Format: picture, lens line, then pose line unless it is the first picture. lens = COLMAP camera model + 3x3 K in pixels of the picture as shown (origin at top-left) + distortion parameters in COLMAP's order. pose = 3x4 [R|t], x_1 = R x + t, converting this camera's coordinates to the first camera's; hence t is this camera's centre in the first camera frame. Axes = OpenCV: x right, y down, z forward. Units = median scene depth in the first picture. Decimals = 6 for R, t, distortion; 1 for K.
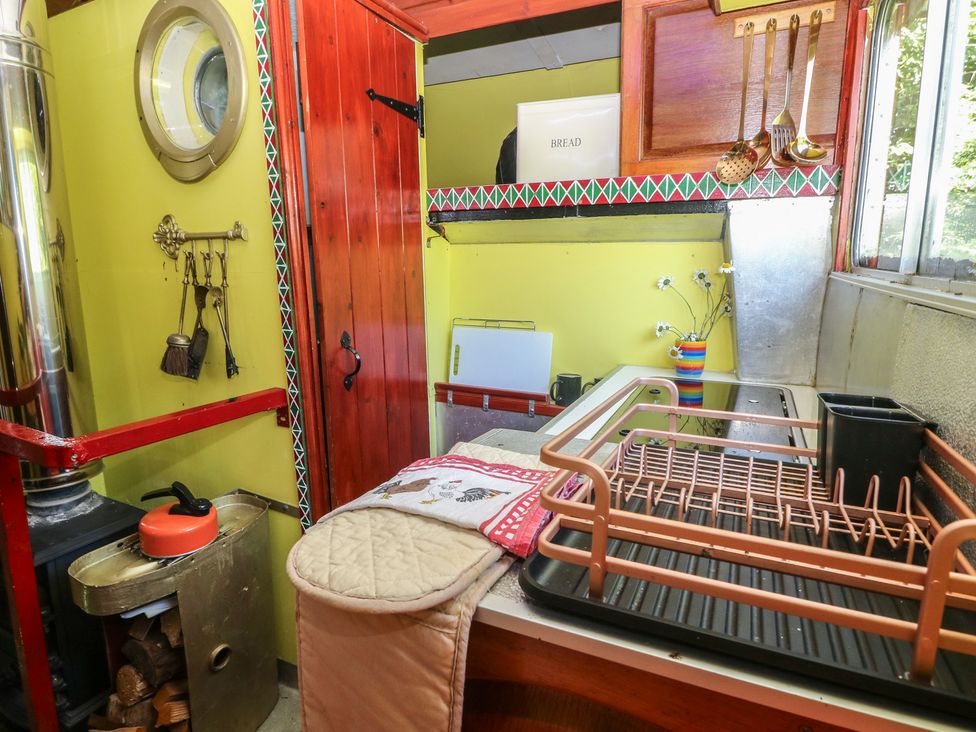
lens RADIAL K [[540.9, 0, 489.8], [0, 540.9, 360.4], [0, 0, 1]] dist [-0.004426, 0.000925]
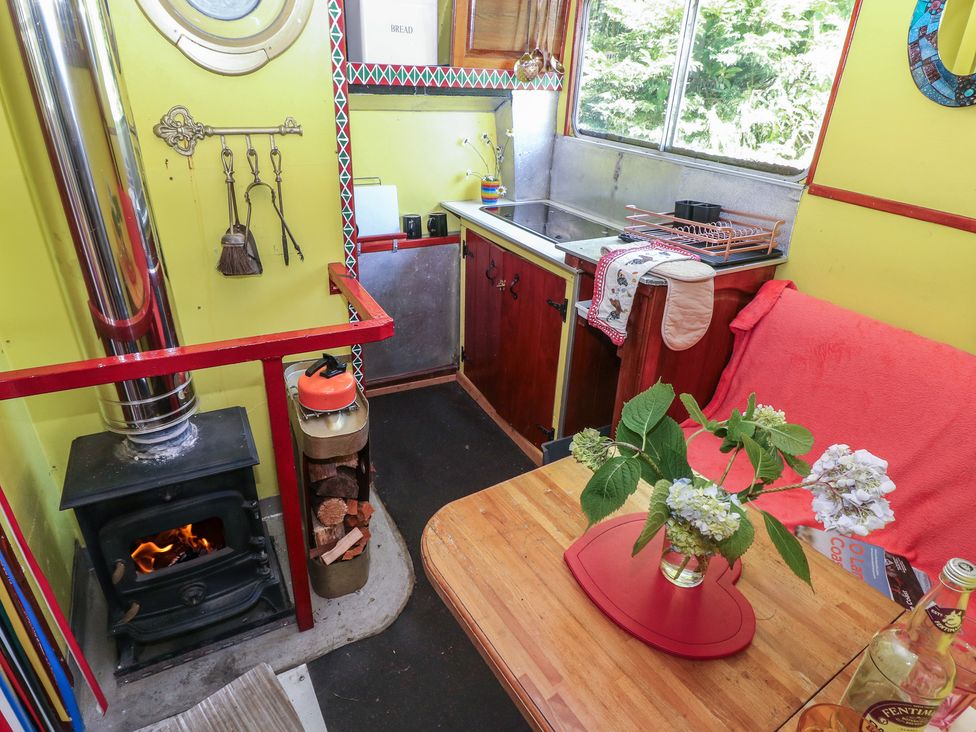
lens RADIAL K [[575.5, 0, 487.2], [0, 575.5, 357.4], [0, 0, 1]] dist [-0.004828, -0.004117]
pose [[0.580397, -0.341781, 0.739138, -1.196439], [0.103367, 0.931239, 0.349443, -0.163539], [-0.807747, -0.126413, 0.575817, -0.037425]]
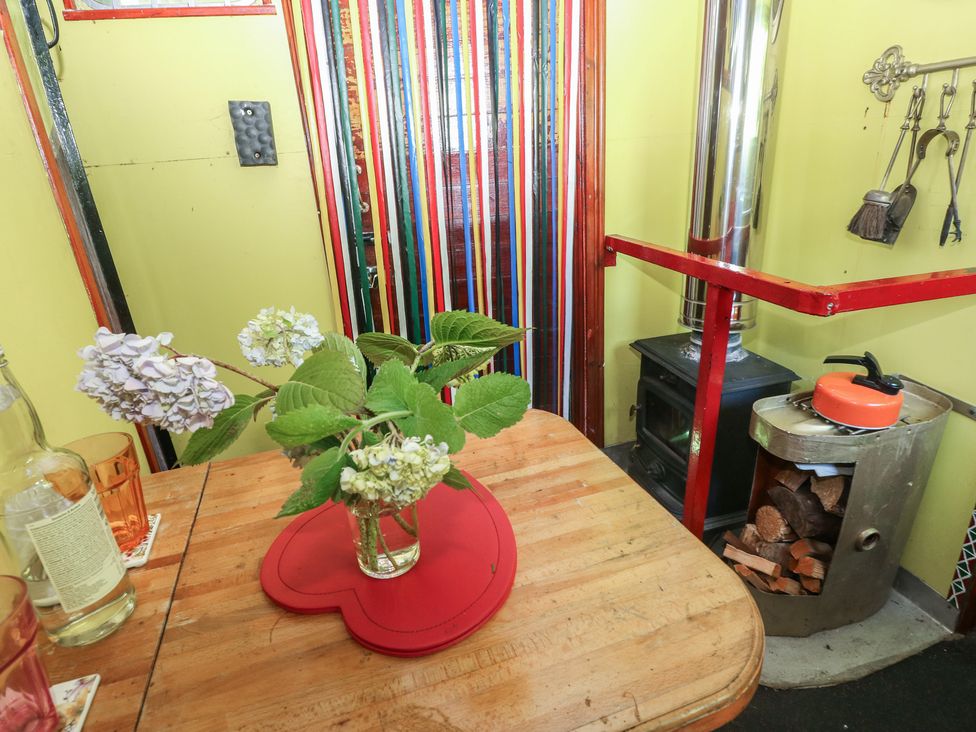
lens RADIAL K [[530.9, 0, 494.2], [0, 530.9, 359.6], [0, 0, 1]] dist [-0.001012, -0.005340]
pose [[0.660338, 0.234739, -0.713338, -0.312855], [-0.080461, 0.966538, 0.243577, 0.059428], [0.746646, -0.103448, 0.657129, -0.073671]]
